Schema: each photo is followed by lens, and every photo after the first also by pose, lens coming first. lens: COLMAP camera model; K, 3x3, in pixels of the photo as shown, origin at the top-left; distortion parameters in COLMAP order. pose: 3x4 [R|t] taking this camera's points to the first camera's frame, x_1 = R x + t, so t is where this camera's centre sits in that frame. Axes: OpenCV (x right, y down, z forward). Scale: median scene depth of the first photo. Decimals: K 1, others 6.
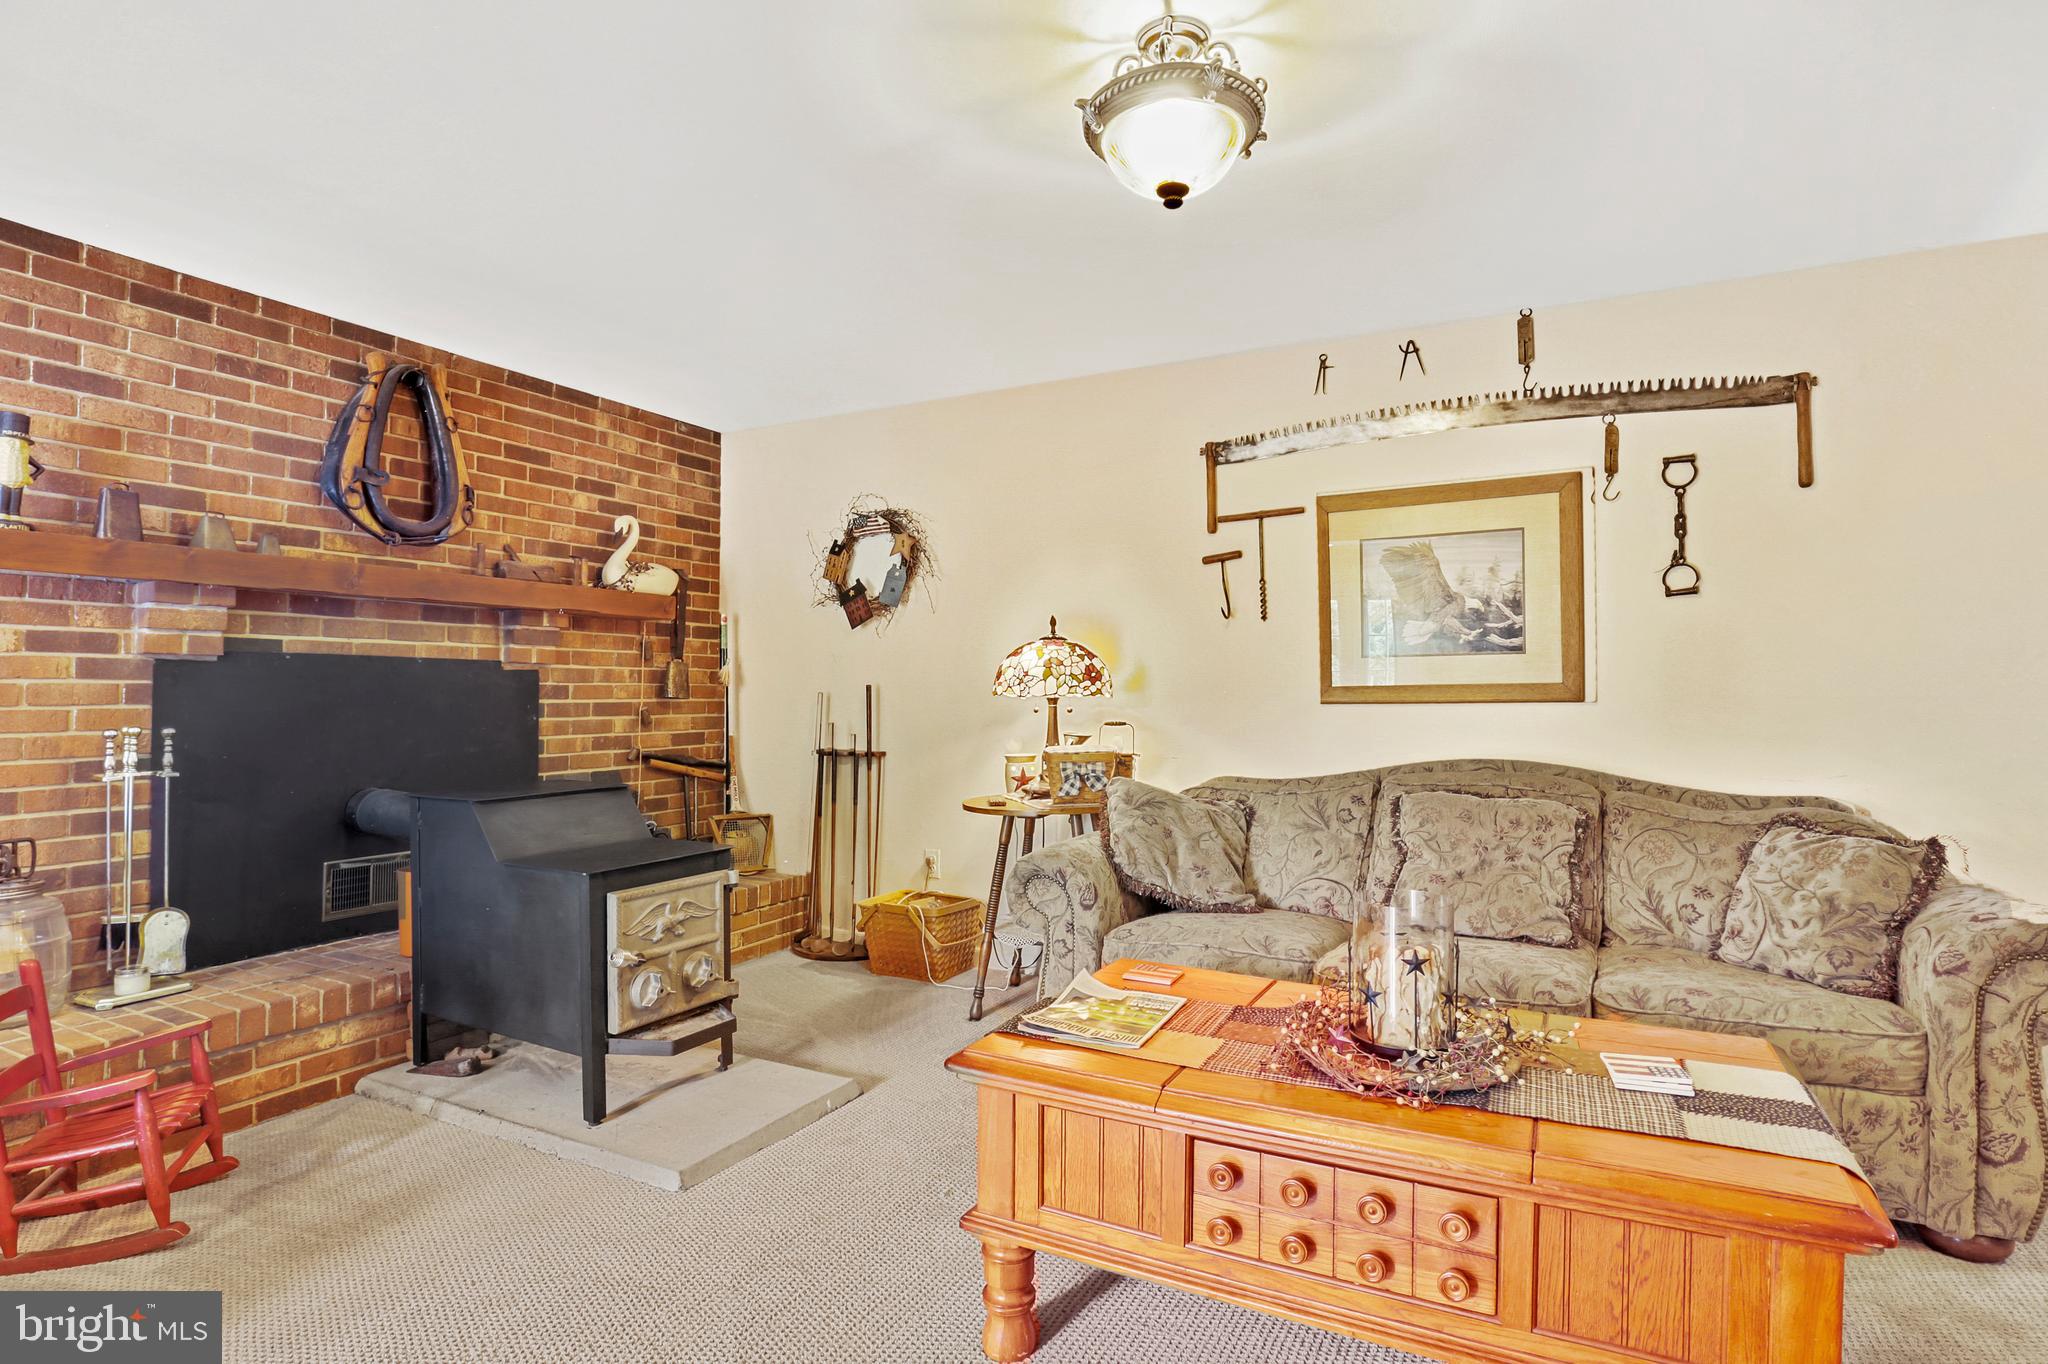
lens RADIAL K [[1052.1, 0, 1024.6], [0, 1052.1, 690.4], [0, 0, 1]] dist [-0.003707, -0.000663]
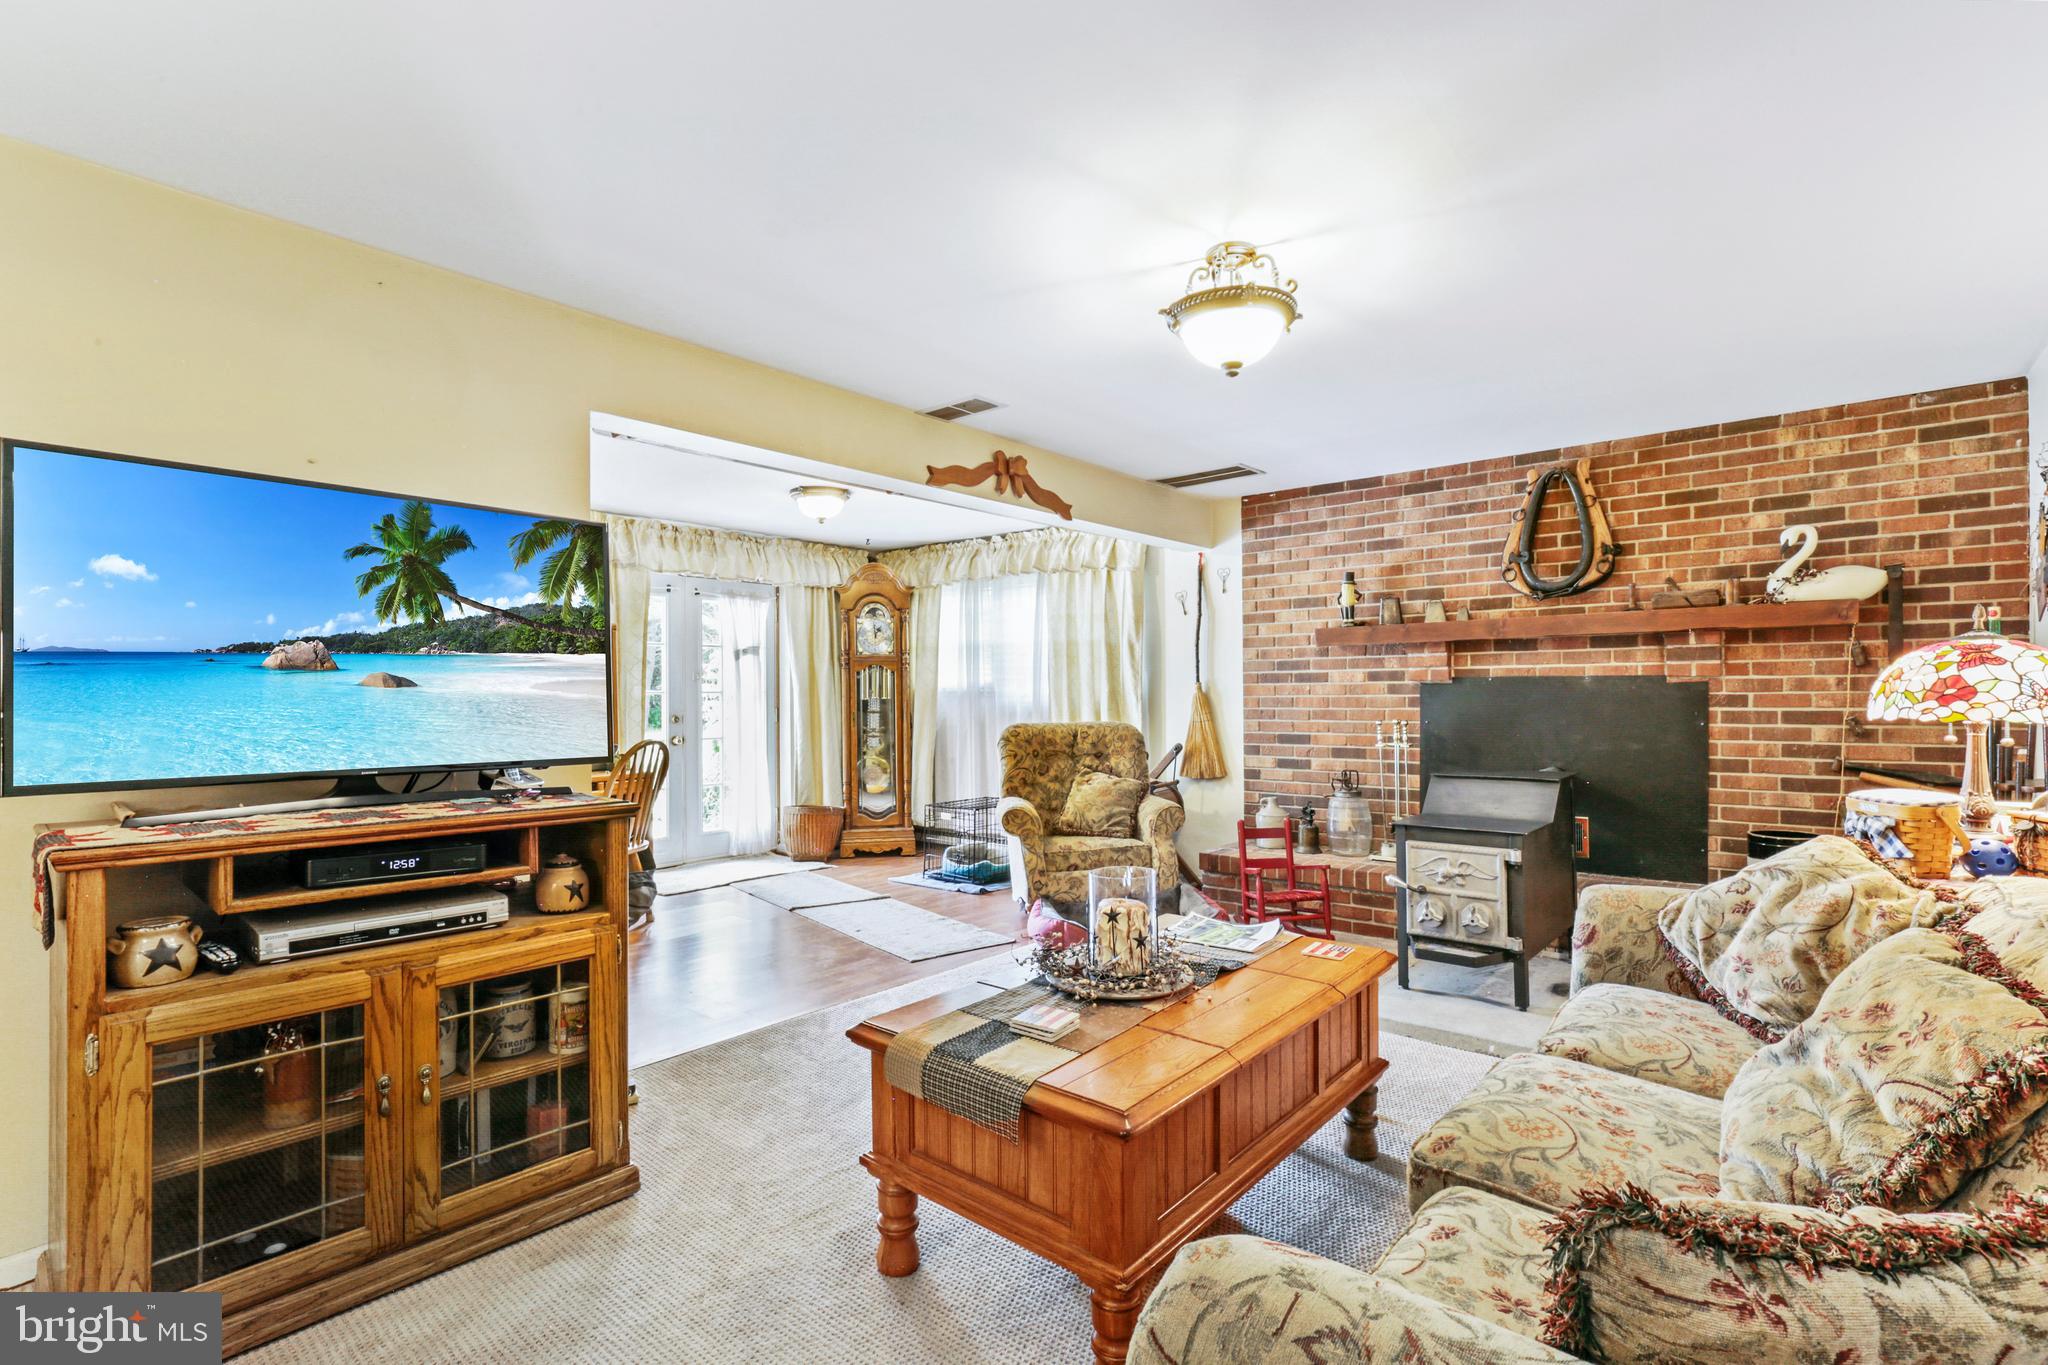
lens RADIAL K [[946.5, 0, 1023.6], [0, 946.5, 686.4], [0, 0, 1]] dist [-0.001004, -0.000152]
pose [[-0.210325, -0.000438, -0.977631, 0.742545], [0.014455, 0.999889, -0.003558, -0.022540], [0.977525, -0.014880, -0.210296, 0.524343]]
